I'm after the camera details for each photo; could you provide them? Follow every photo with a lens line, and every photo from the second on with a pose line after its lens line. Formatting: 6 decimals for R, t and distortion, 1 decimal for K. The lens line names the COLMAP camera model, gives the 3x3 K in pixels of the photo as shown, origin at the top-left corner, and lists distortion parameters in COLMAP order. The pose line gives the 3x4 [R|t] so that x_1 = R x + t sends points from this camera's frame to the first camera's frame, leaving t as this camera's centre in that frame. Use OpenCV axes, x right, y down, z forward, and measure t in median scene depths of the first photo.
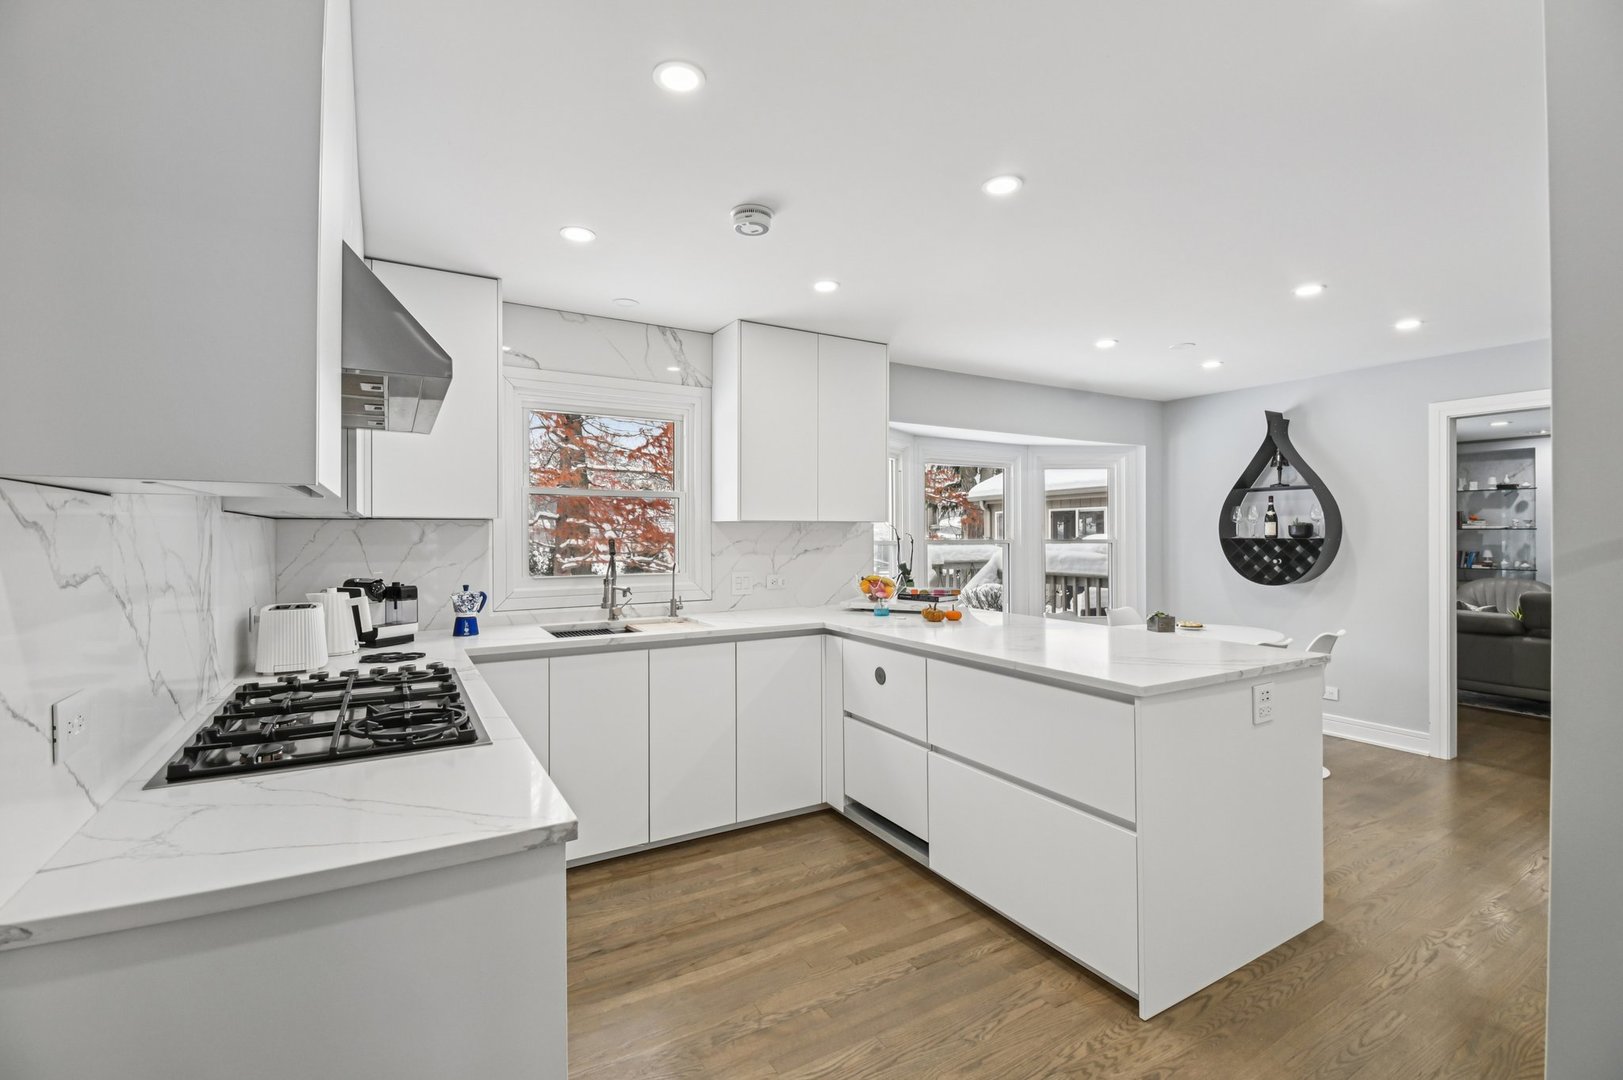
lens RADIAL K [[710.3, 0, 806.3], [0, 710.3, 535.9], [0, 0, 1]] dist [-0.001999, -0.000104]
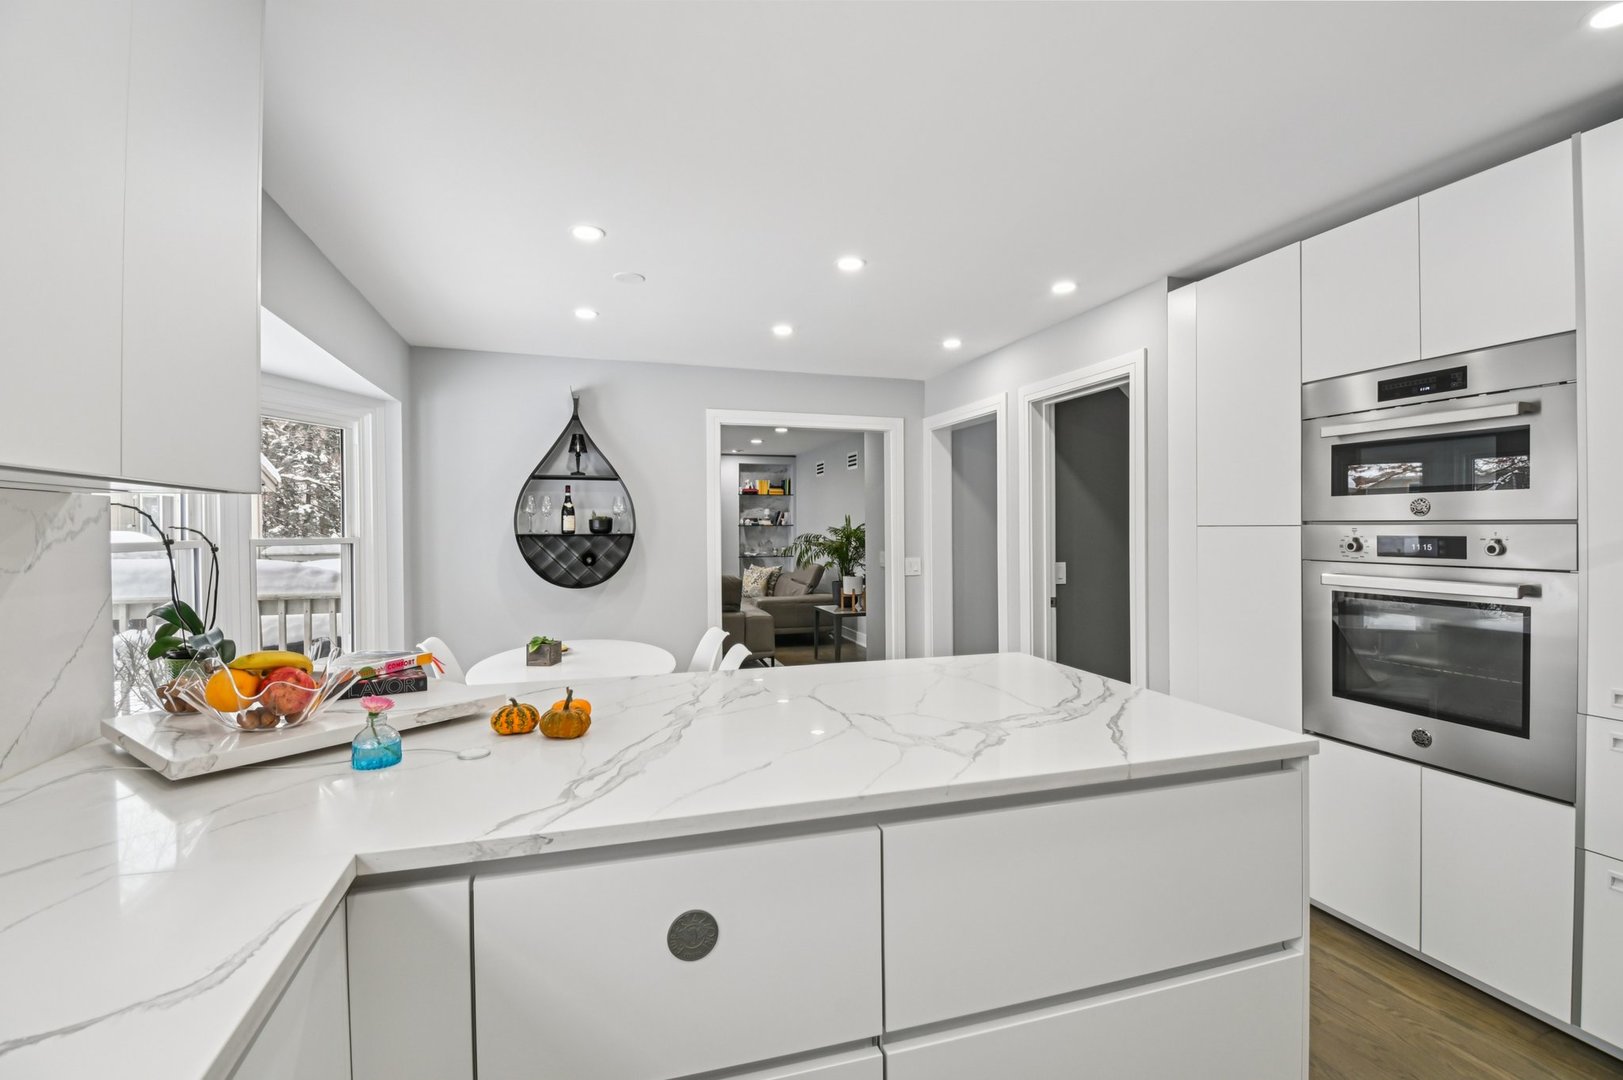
lens RADIAL K [[710.3, 0, 801.7], [0, 710.3, 538.6], [0, 0, 1]] dist [-0.001999, -0.000104]
pose [[0.226637, -0.012272, 0.973902, -0.131250], [0.004745, 0.999923, 0.011495, 0.000322], [-0.973968, 0.002016, 0.226678, 0.522730]]
